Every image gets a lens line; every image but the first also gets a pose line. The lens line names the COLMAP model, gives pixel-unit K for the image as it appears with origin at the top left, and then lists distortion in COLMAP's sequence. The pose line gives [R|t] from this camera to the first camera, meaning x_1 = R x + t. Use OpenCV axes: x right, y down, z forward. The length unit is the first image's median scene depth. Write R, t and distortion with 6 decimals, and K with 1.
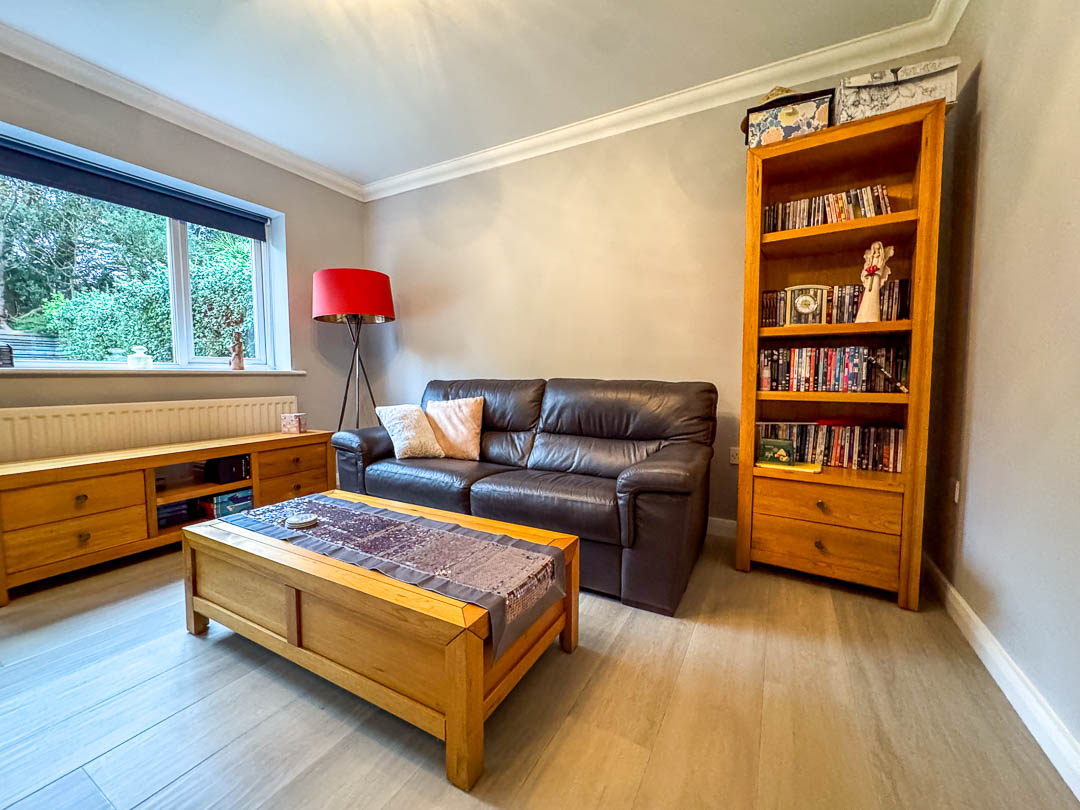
lens RADIAL K [[438.7, 0, 540.0], [0, 438.7, 405.0], [0, 0, 1]] dist [-0.001418, -0.000066]
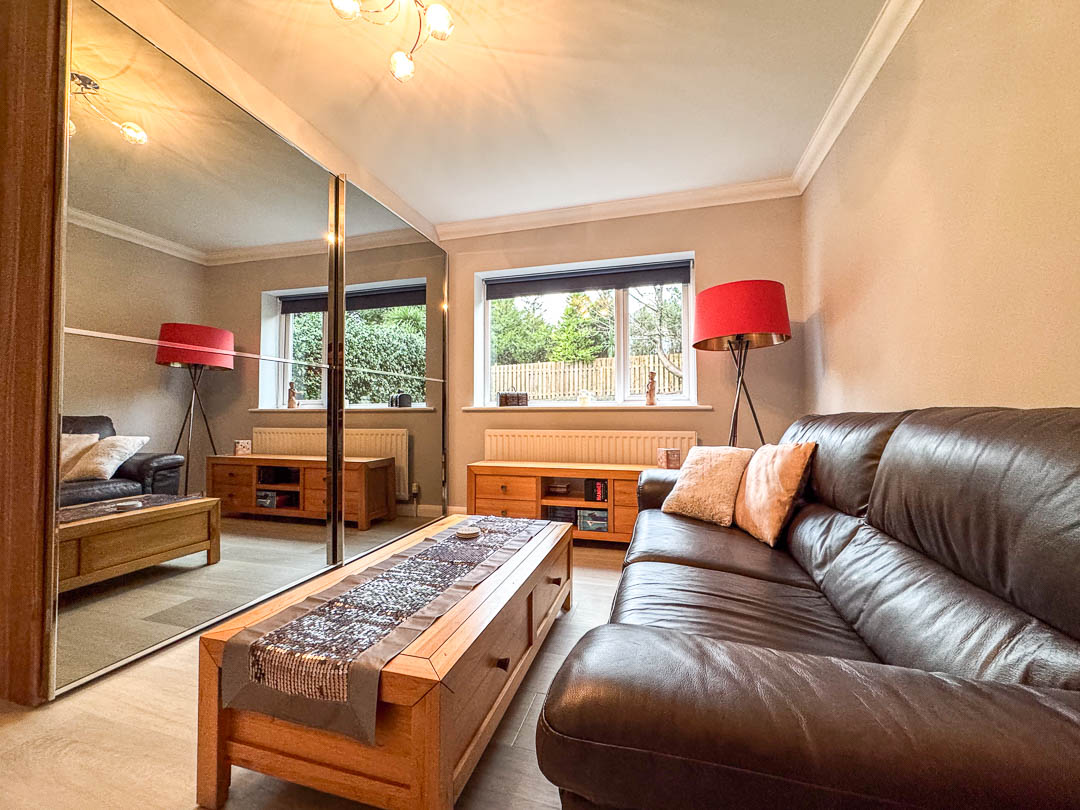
lens RADIAL K [[438.7, 0, 540.0], [0, 438.7, 405.0], [0, 0, 1]] dist [-0.001418, -0.000066]
pose [[0.212547, -0.023133, -0.976877, 0.376055], [-0.069335, 0.996843, -0.038692, -0.021584], [0.974688, 0.075956, 0.210272, 0.550209]]
